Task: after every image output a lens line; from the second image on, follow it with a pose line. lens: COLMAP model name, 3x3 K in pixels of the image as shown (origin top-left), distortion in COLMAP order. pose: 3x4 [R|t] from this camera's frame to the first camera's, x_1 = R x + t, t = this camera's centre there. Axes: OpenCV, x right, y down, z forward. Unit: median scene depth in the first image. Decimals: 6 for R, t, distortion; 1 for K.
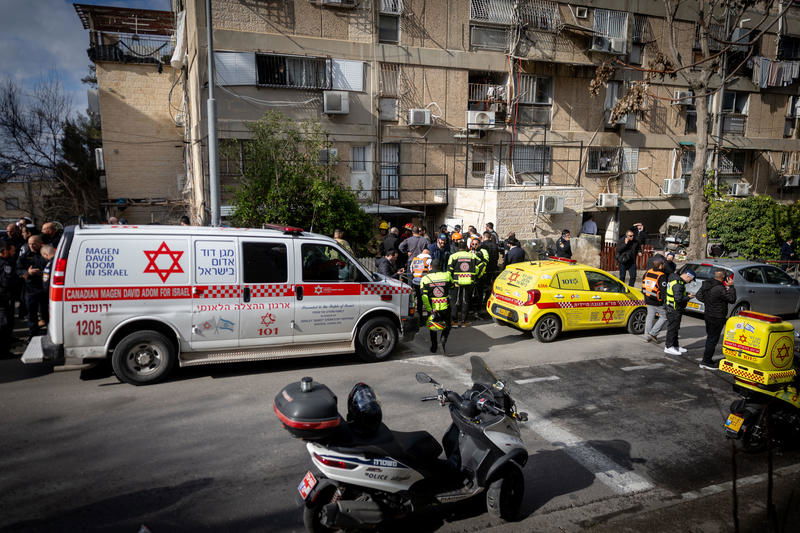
lens RADIAL K [[555.9, 0, 400.0], [0, 555.9, 266.5], [0, 0, 1]] dist [-0.000662, 0.002275]
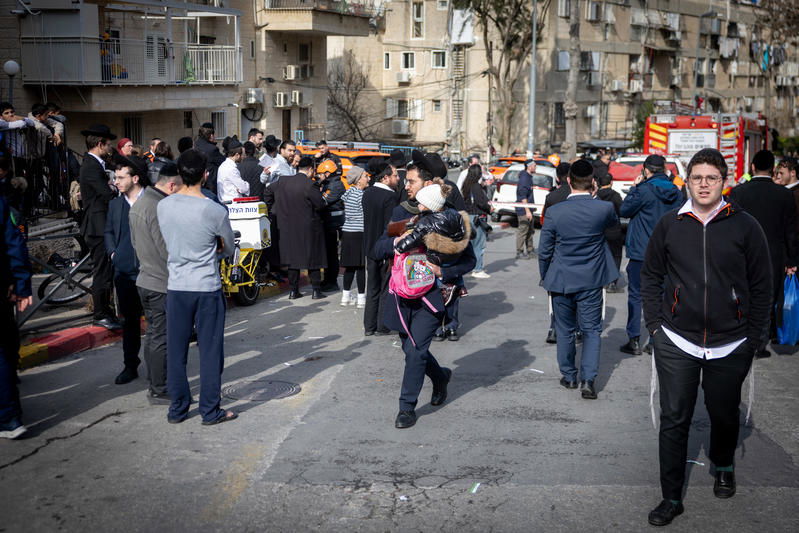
lens RADIAL K [[973.0, 0, 402.6], [0, 973.0, 238.8], [0, 0, 1]] dist [0.047647, 0.053505]
pose [[0.857471, -0.075332, 0.508988, -1.901158], [0.079663, 0.996733, 0.013317, 0.085439], [-0.508328, 0.029128, 0.860671, -1.067158]]
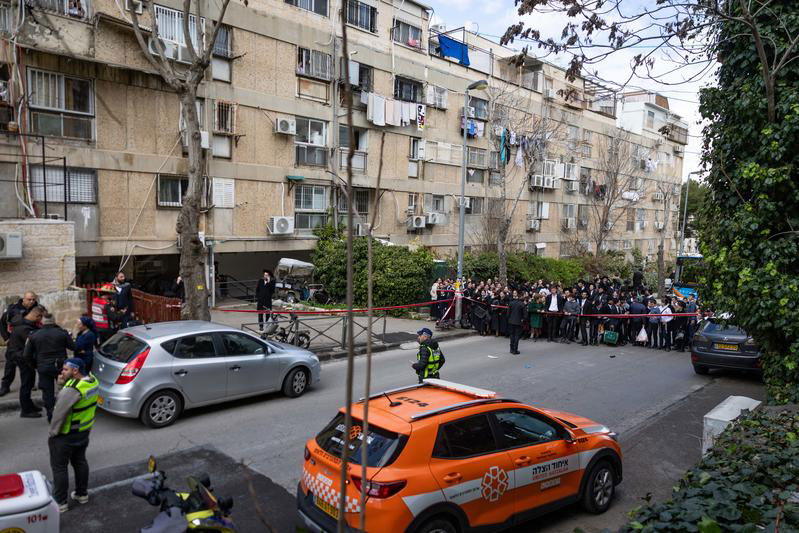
lens RADIAL K [[555.2, 0, 399.5], [0, 555.2, 266.5], [0, 0, 1]] dist [-0.000662, 0.002275]
pose [[0.918354, -0.008535, 0.395669, 0.384071], [0.035407, 0.997530, -0.060662, -0.023084], [-0.394174, 0.069719, 0.916388, 0.156022]]
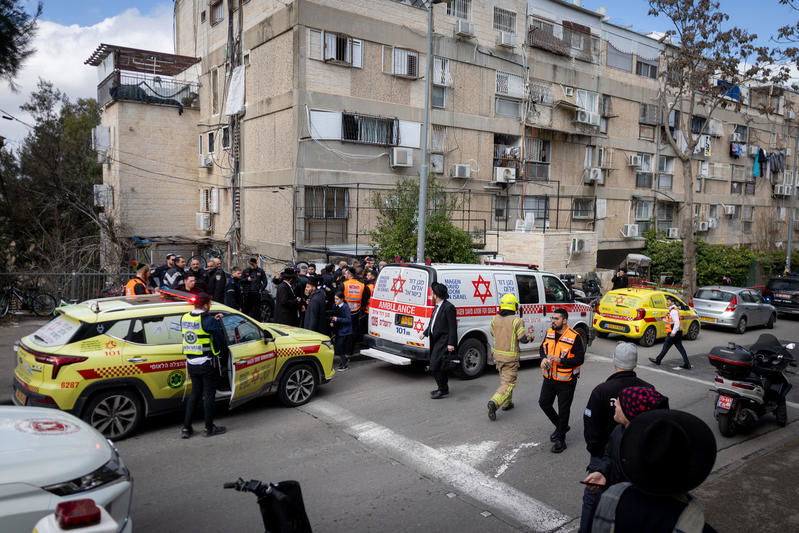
lens RADIAL K [[577.8, 0, 417.7], [0, 577.8, 254.6], [0, 0, 1]] dist [0.000484, 0.001311]
pose [[0.967558, -0.000304, 0.252650, -0.351529], [0.022427, 0.996155, -0.084688, 0.009162], [-0.251653, 0.087607, 0.963844, -0.137216]]
